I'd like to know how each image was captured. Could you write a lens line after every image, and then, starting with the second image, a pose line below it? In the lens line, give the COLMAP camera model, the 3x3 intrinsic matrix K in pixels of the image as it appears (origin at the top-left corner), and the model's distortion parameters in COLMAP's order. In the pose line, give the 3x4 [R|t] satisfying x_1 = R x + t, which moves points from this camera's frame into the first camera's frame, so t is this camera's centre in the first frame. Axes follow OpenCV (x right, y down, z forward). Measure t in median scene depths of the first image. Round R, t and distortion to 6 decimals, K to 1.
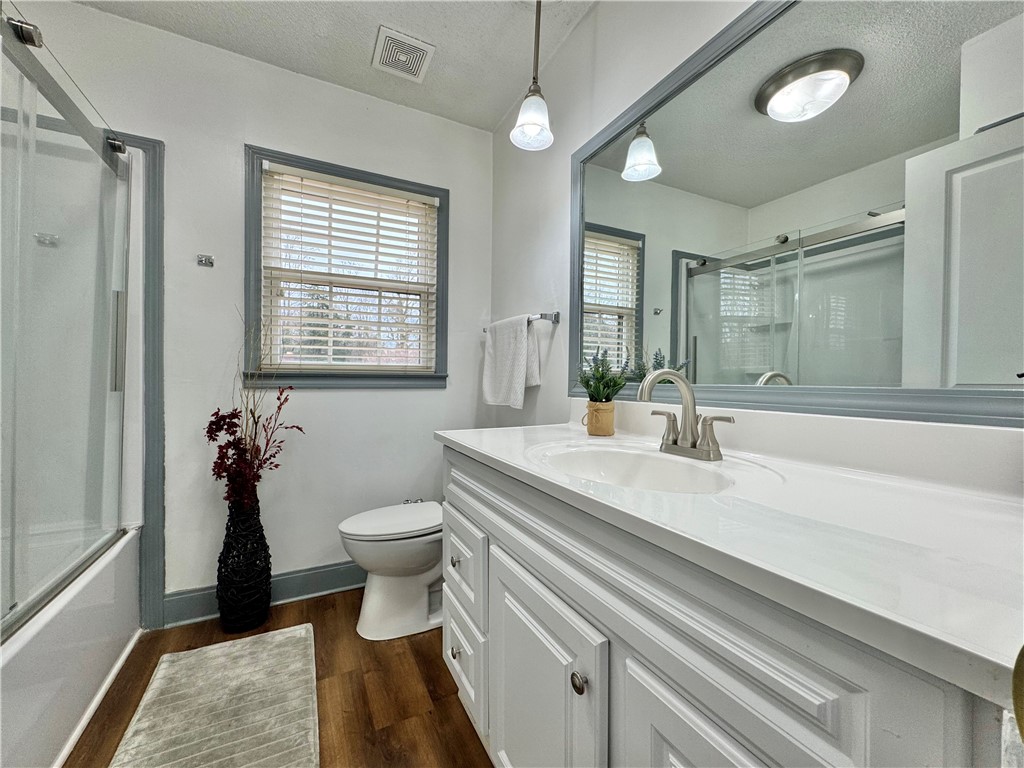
lens RADIAL K [[409.3, 0, 507.0], [0, 409.3, 382.9], [0, 0, 1]] dist [-0.004071, 0.000574]
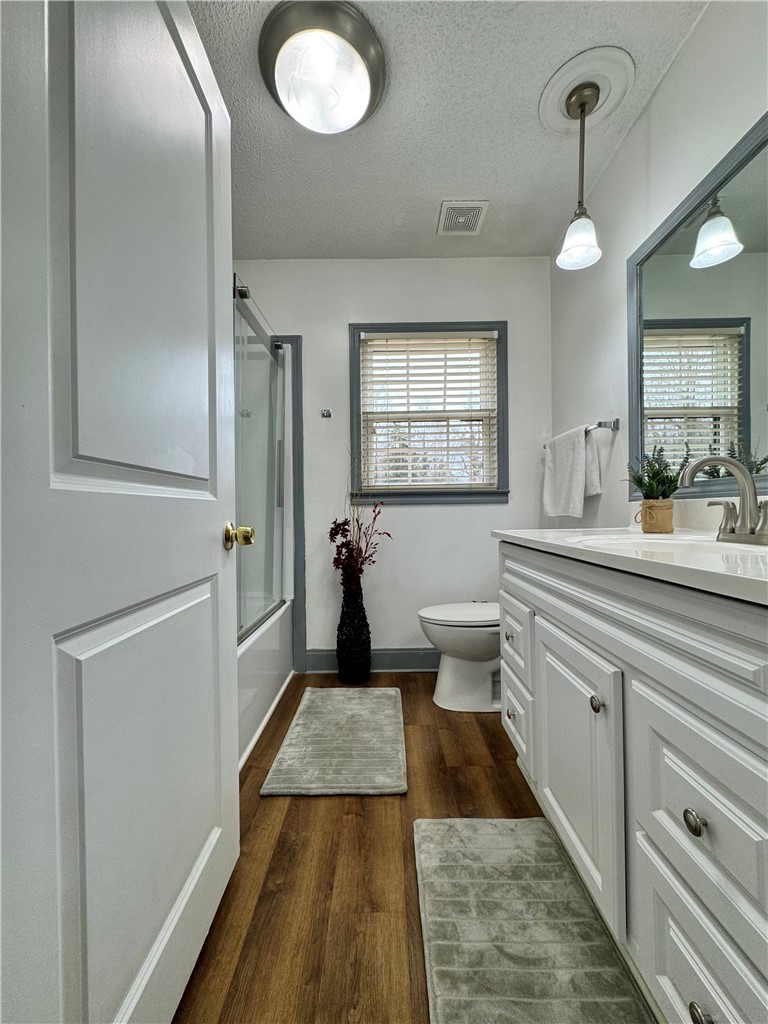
lens RADIAL K [[409.3, 0, 381.3], [0, 409.3, 516.5], [0, 0, 1]] dist [-0.004071, 0.000574]
pose [[0.886686, -0.015683, -0.462106, 0.070609], [0.015641, 0.999870, -0.003923, 0.062054], [0.462107, -0.003749, 0.886816, -0.158308]]
